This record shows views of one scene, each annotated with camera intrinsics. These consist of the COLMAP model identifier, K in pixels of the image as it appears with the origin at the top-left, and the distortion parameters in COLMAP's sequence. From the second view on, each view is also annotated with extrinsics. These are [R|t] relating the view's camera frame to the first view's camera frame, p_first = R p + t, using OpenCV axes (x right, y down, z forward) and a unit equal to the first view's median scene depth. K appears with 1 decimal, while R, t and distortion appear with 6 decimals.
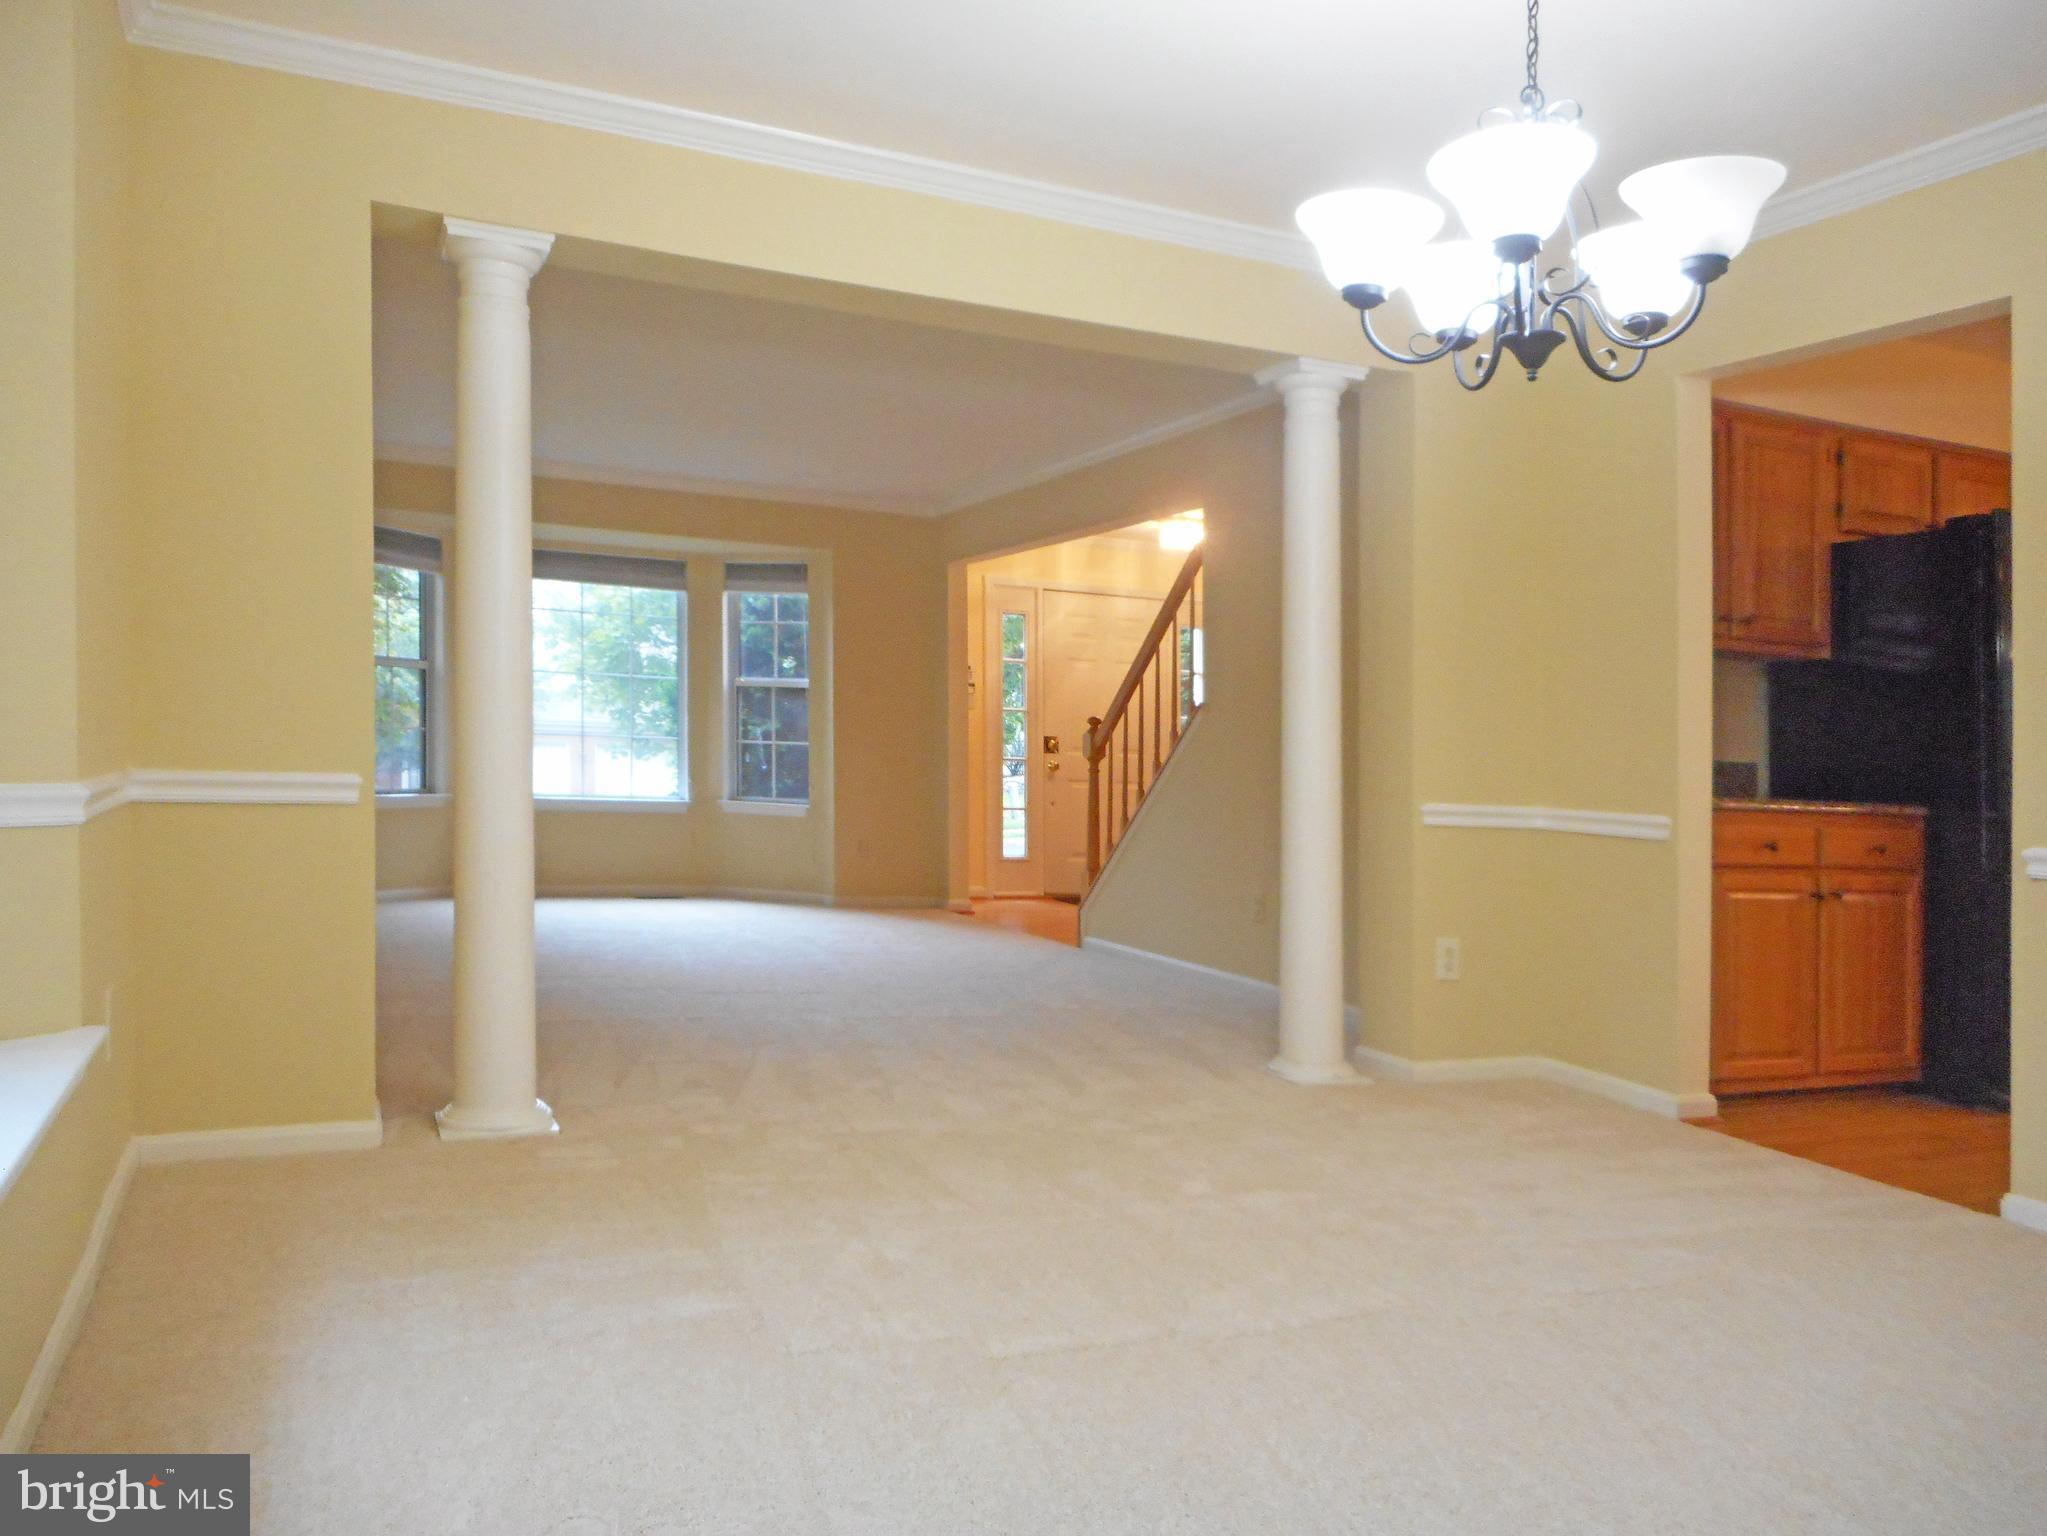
lens RADIAL K [[1604.2, 0, 1023.0], [0, 1604.2, 739.4], [0, 0, 1]] dist [-0.012411, -0.001844]
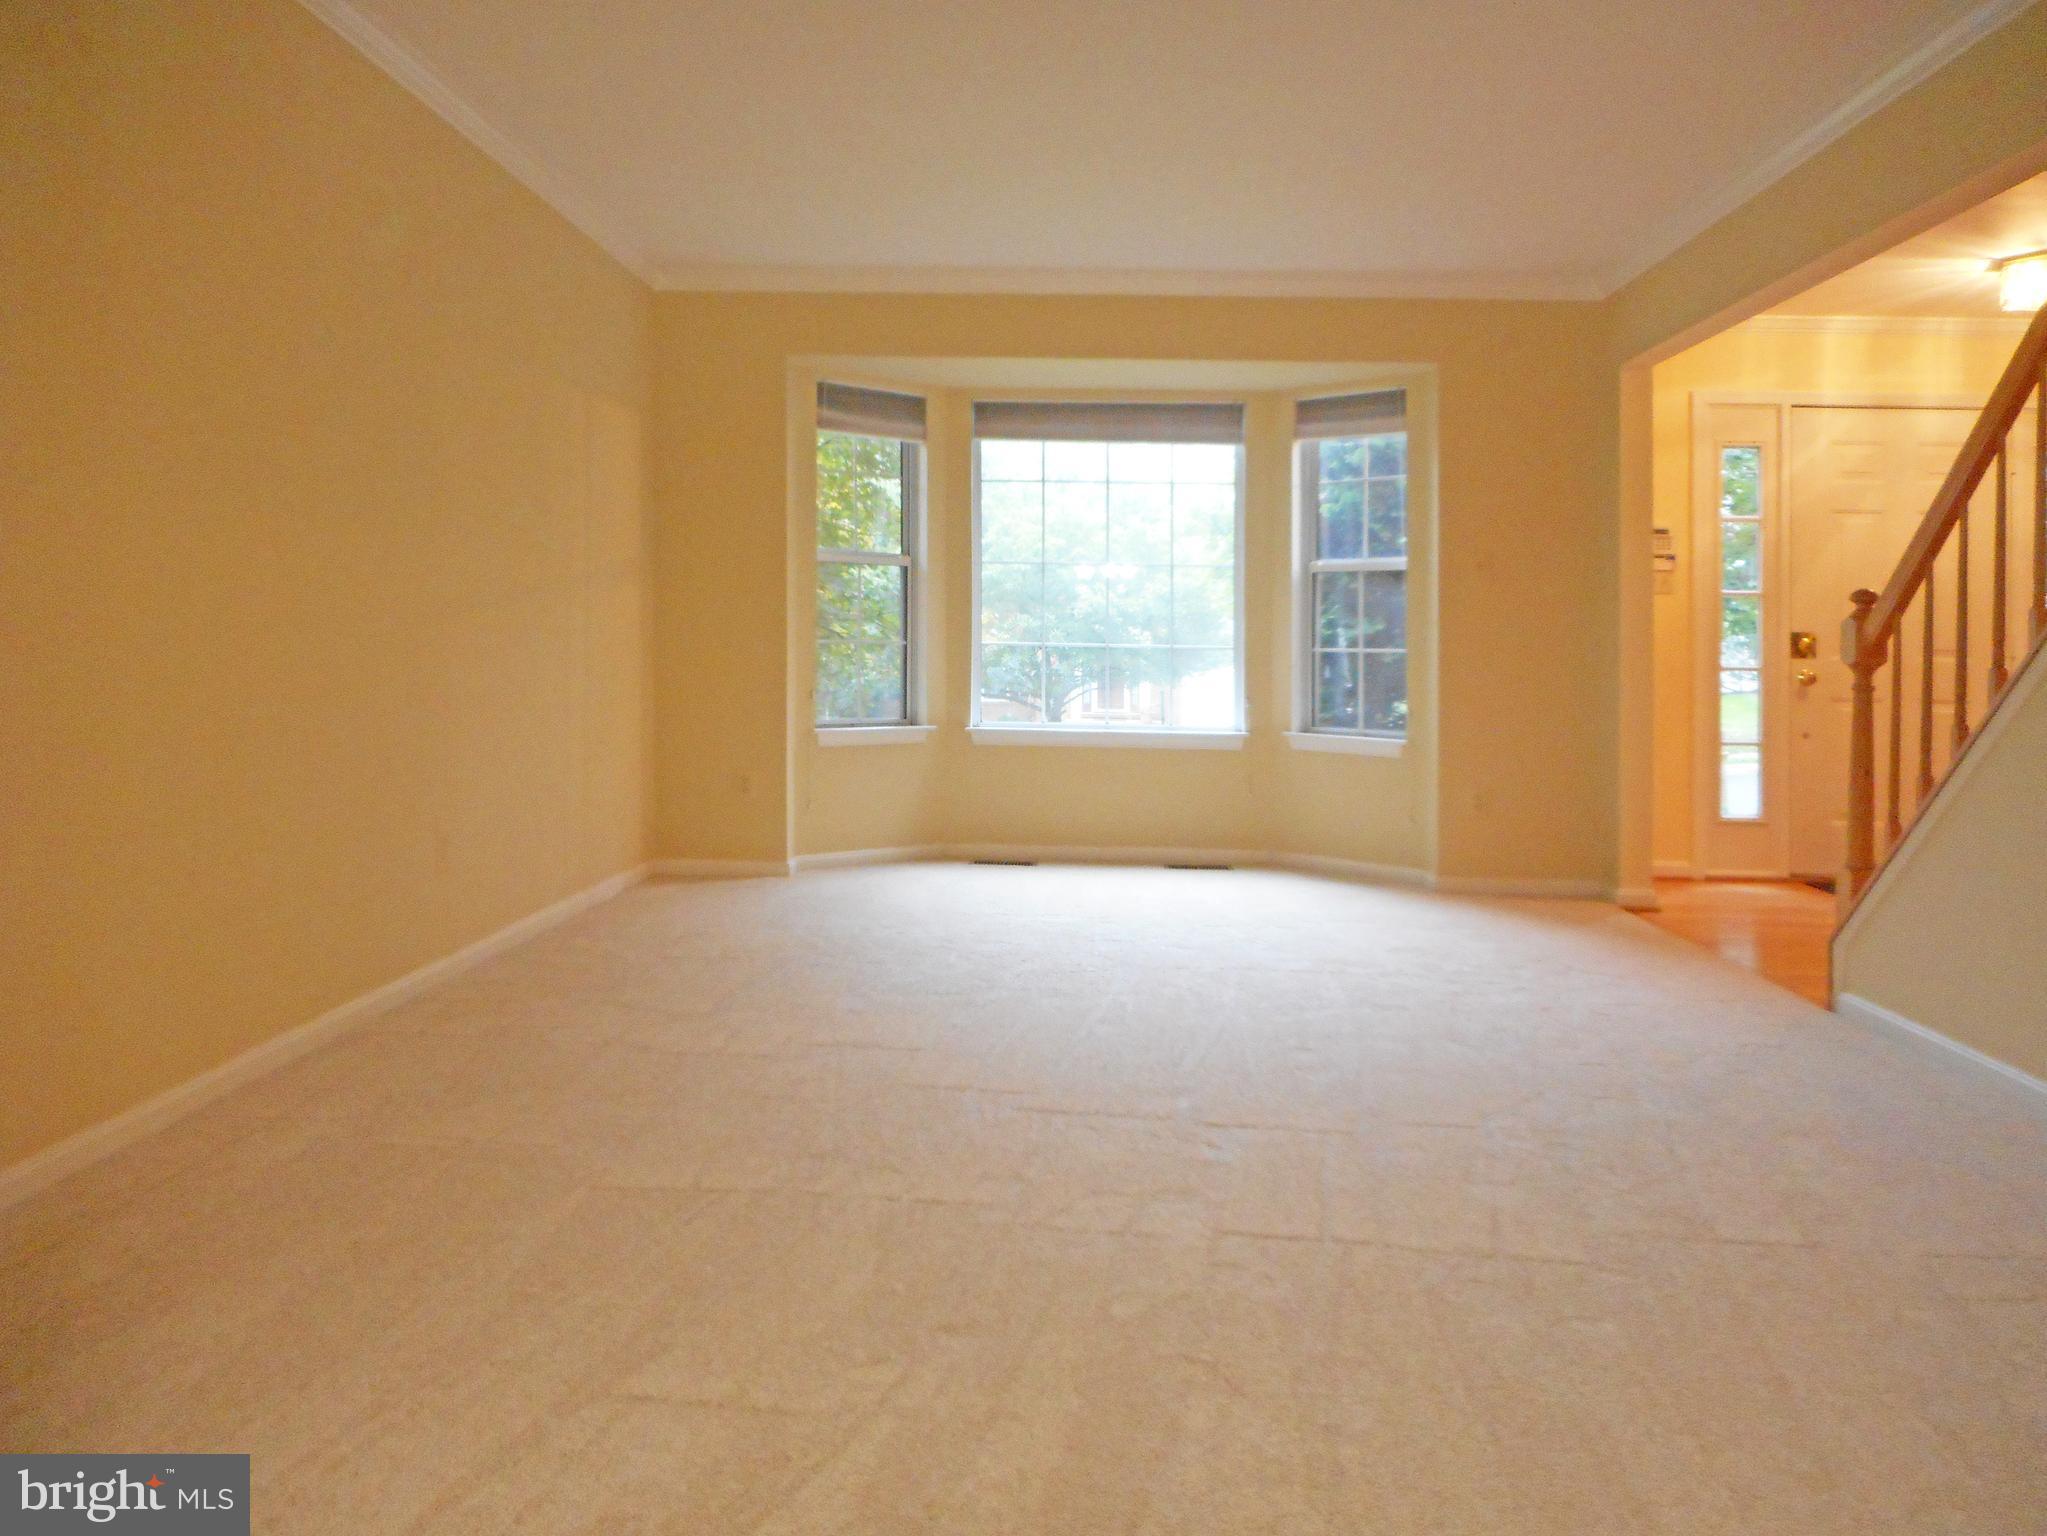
lens RADIAL K [[1604.2, 0, 1023.0], [0, 1604.2, 739.4], [0, 0, 1]] dist [-0.012411, -0.001844]
pose [[0.896694, 0.003212, -0.442639, 0.022739], [0.020543, 0.998594, 0.048861, 0.003580], [0.442174, -0.052906, 0.895368, 0.305628]]
